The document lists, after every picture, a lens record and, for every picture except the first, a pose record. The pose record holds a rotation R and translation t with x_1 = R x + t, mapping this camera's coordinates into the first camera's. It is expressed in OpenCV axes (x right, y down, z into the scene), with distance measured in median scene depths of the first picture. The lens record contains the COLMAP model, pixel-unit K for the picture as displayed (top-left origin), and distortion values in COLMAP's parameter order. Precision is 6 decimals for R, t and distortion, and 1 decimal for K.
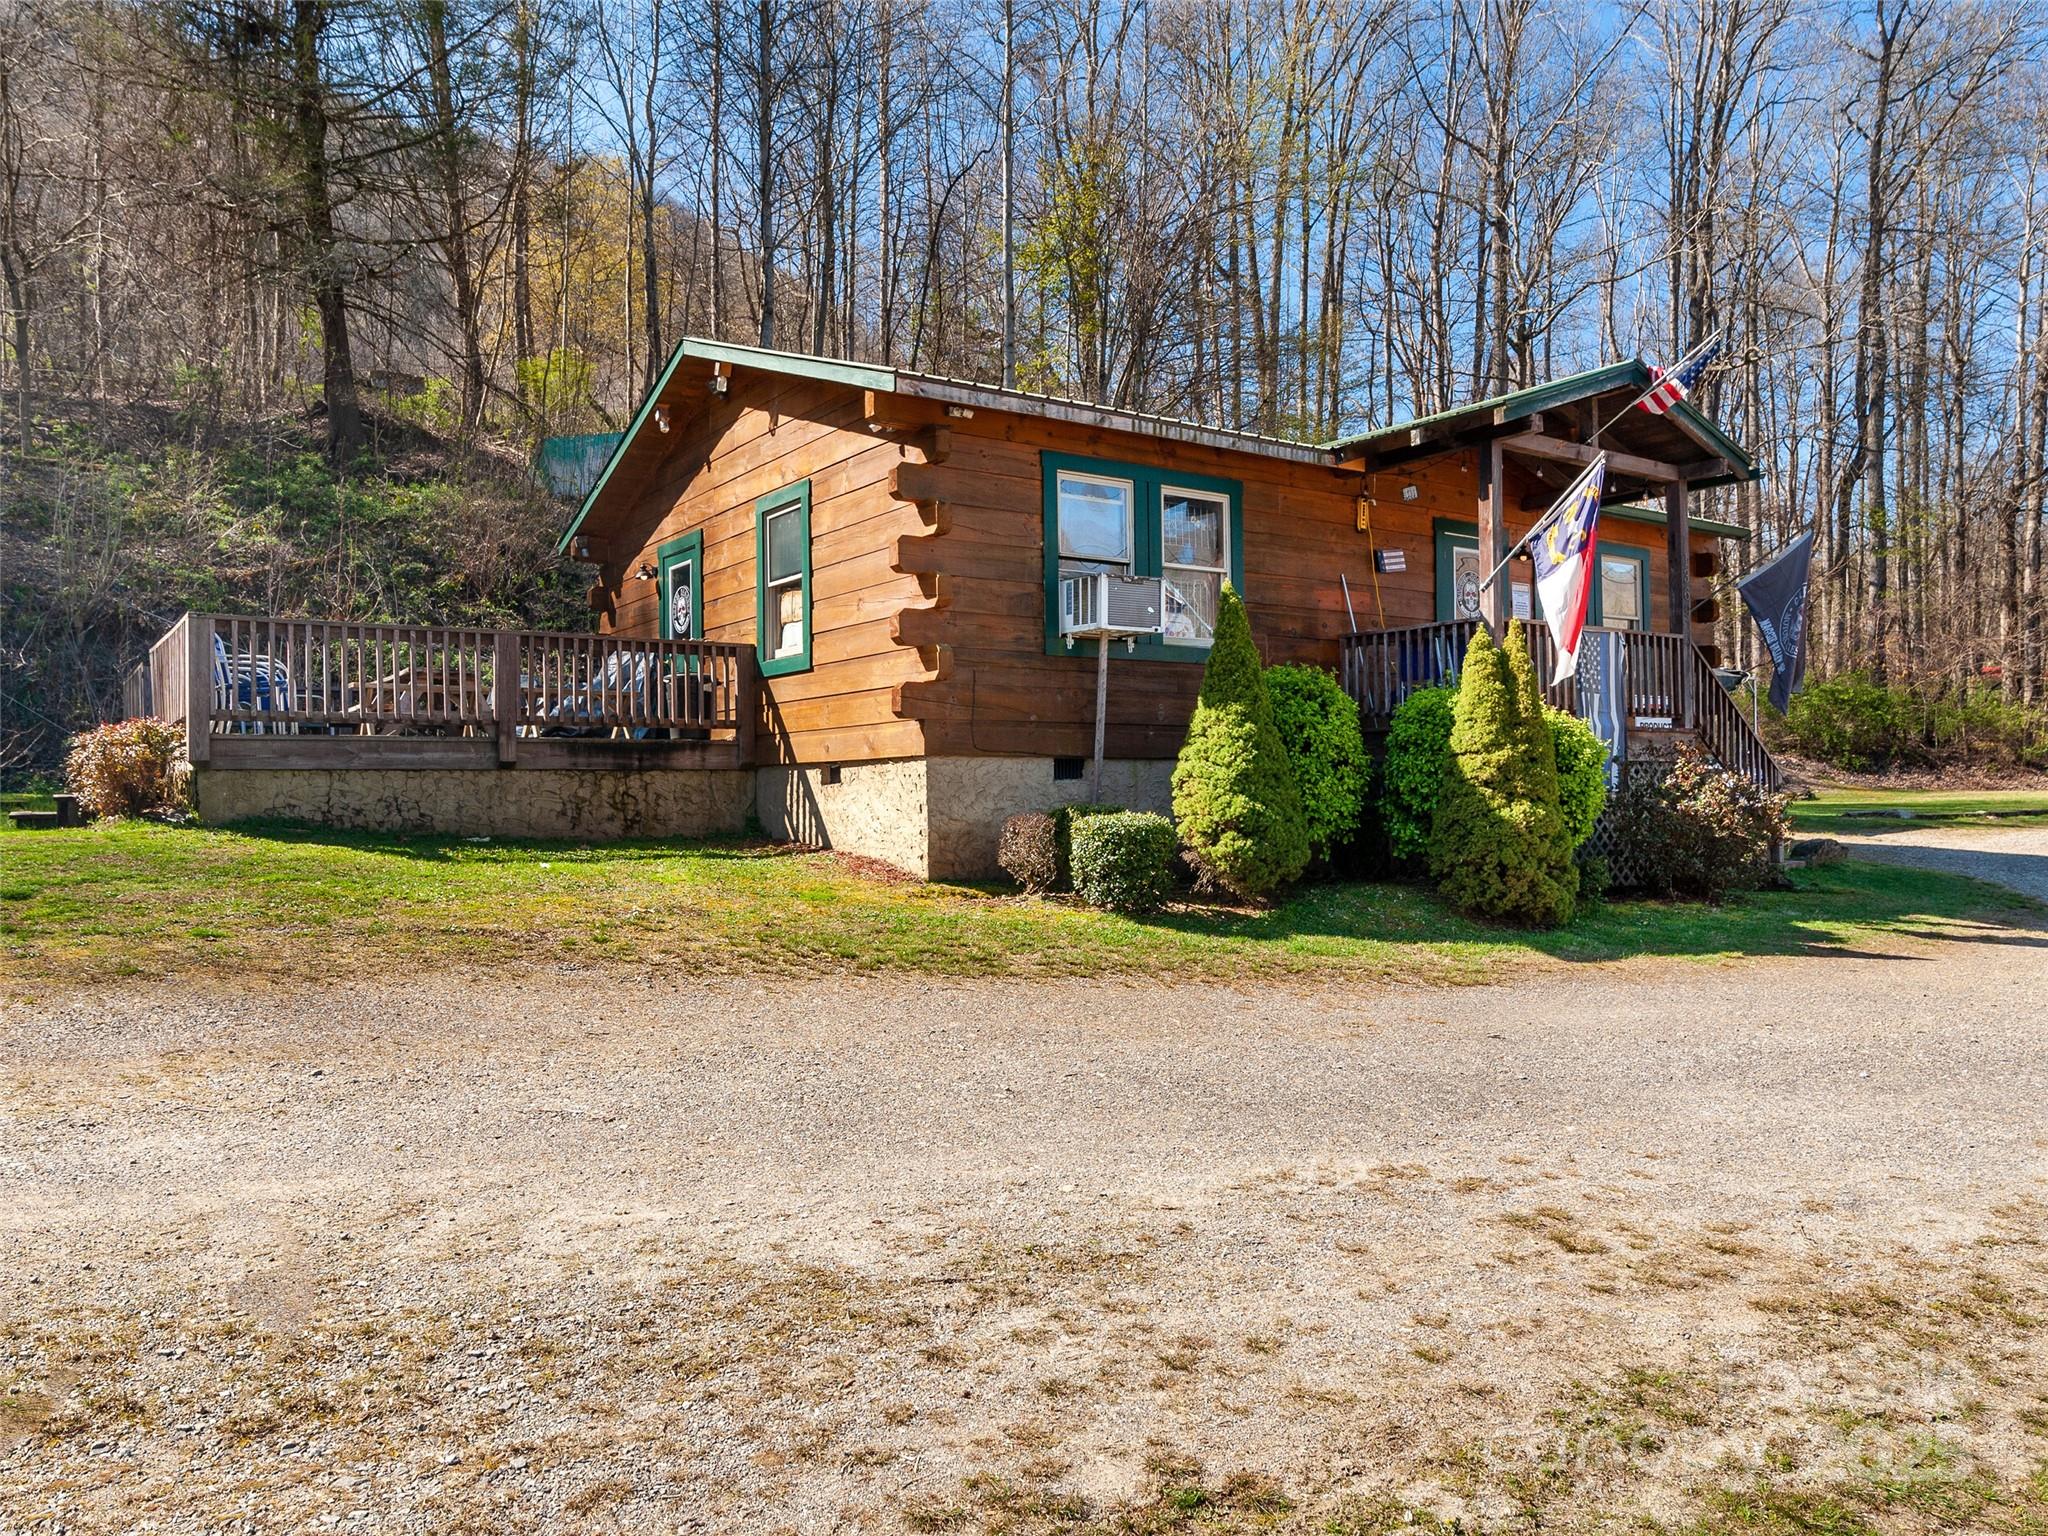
lens RADIAL K [[1403.7, 0, 1024.0], [0, 1403.7, 768.0], [0, 0, 1]] dist [0.010242, -0.002406]
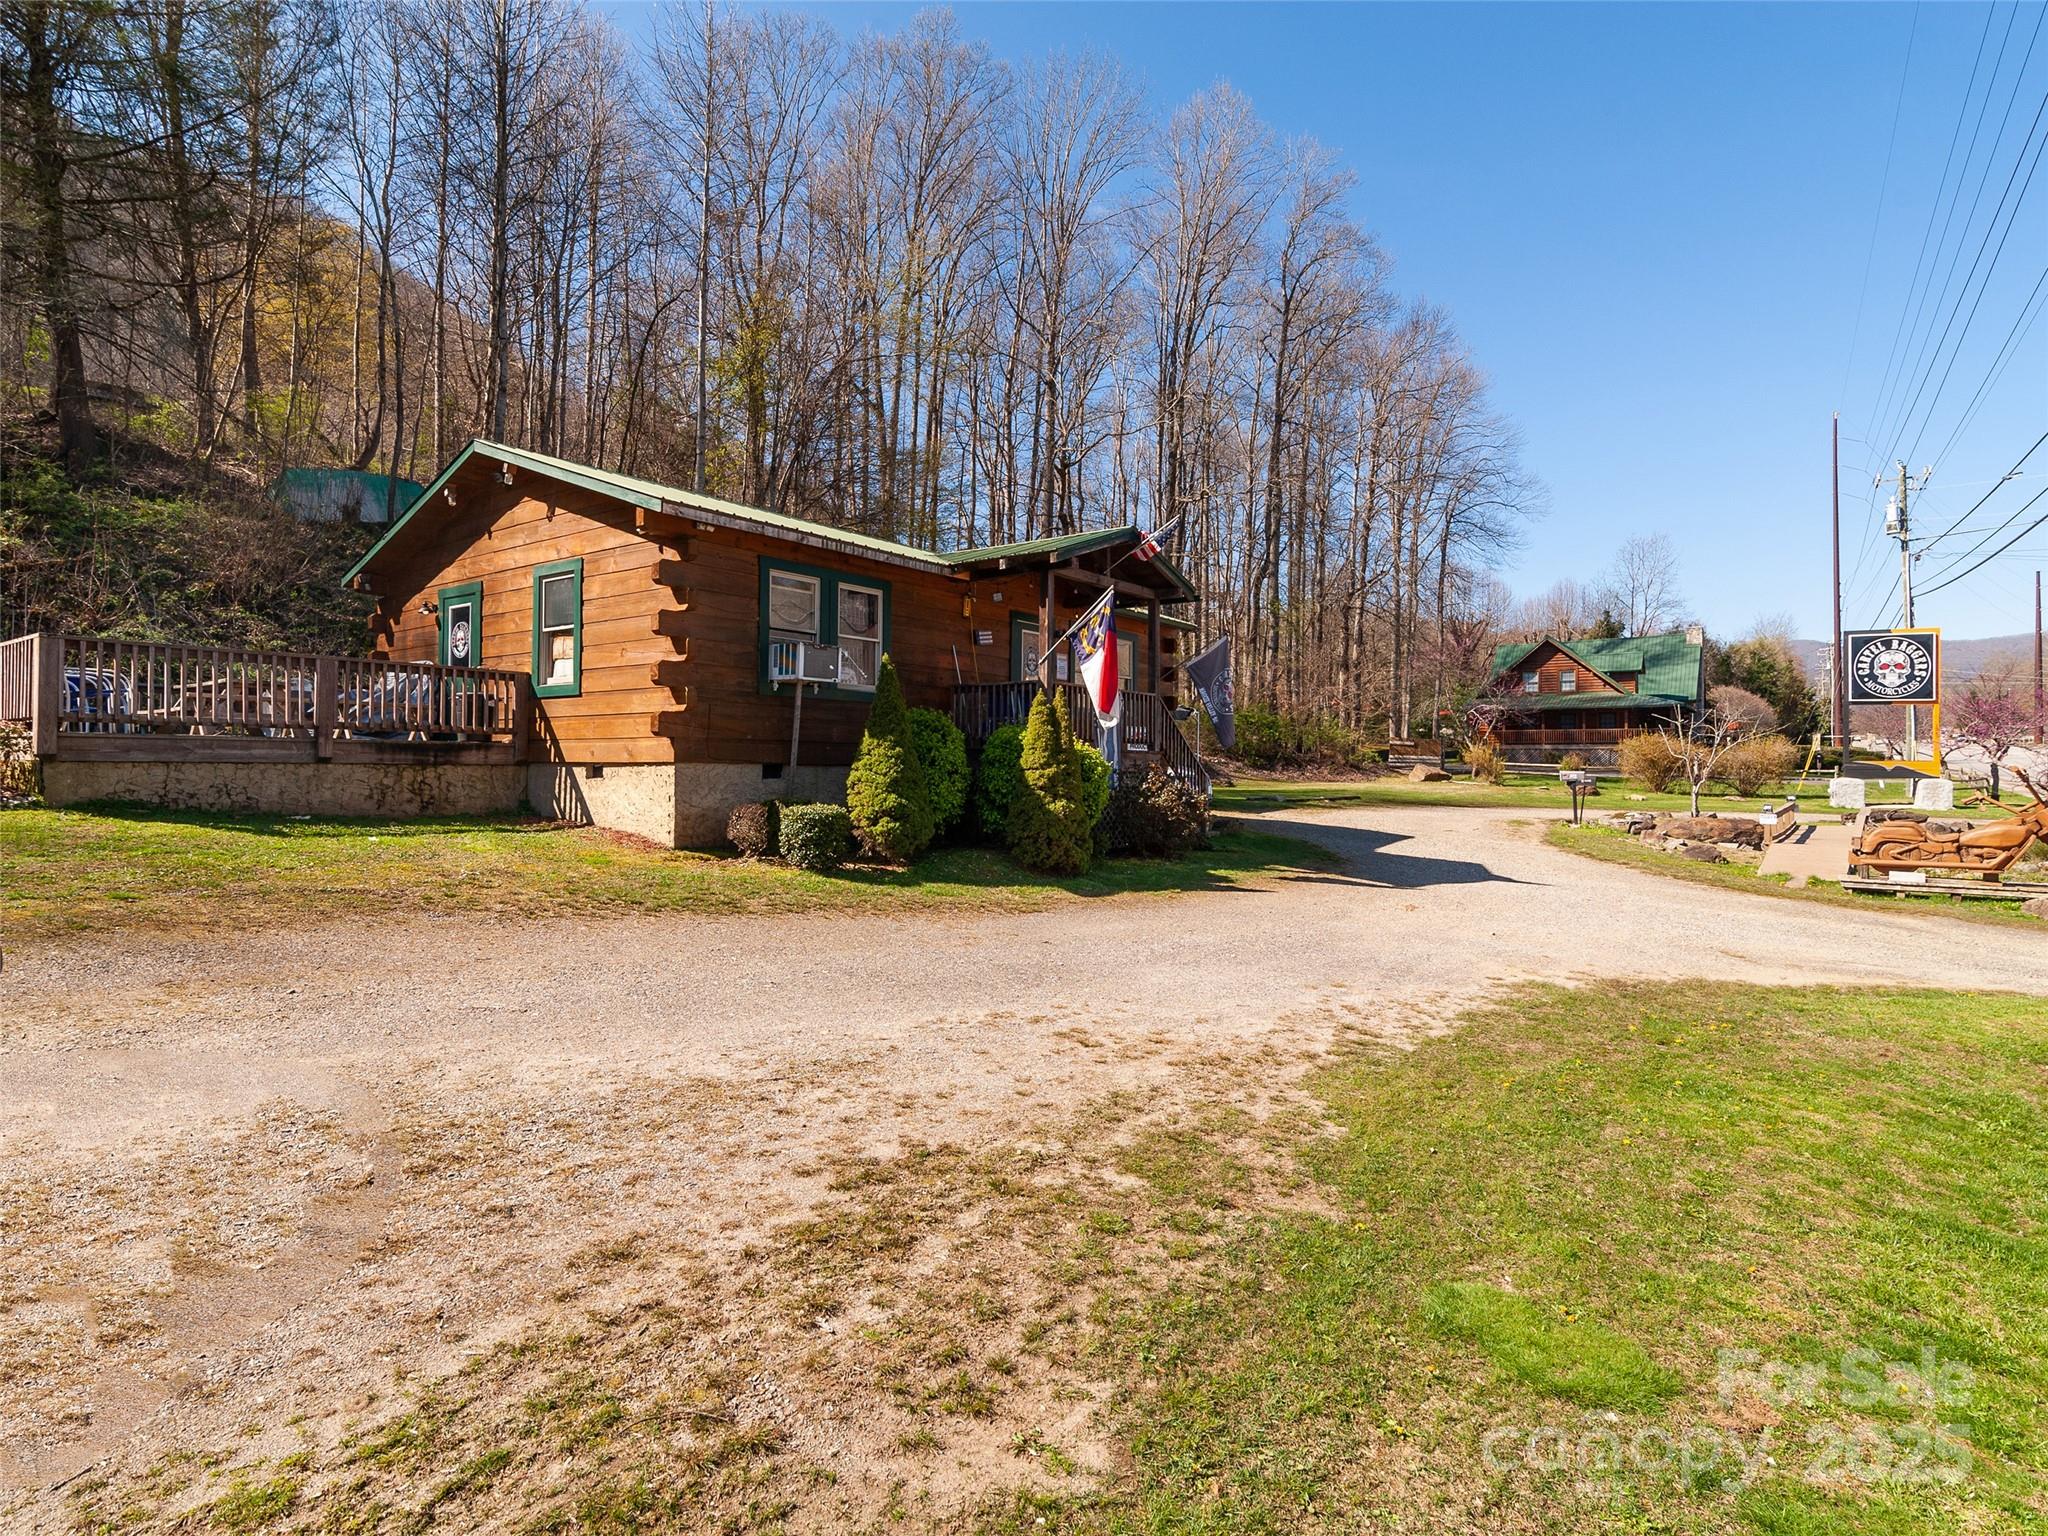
lens RADIAL K [[1043.7, 0, 1024.0], [0, 1043.7, 768.0], [0, 0, 1]] dist [0.020732, -0.000502]
pose [[0.951891, 0.019937, 0.305788, -0.054564], [-0.024375, 0.999646, 0.010702, -0.022393], [-0.305466, -0.017641, 0.952040, -0.131133]]
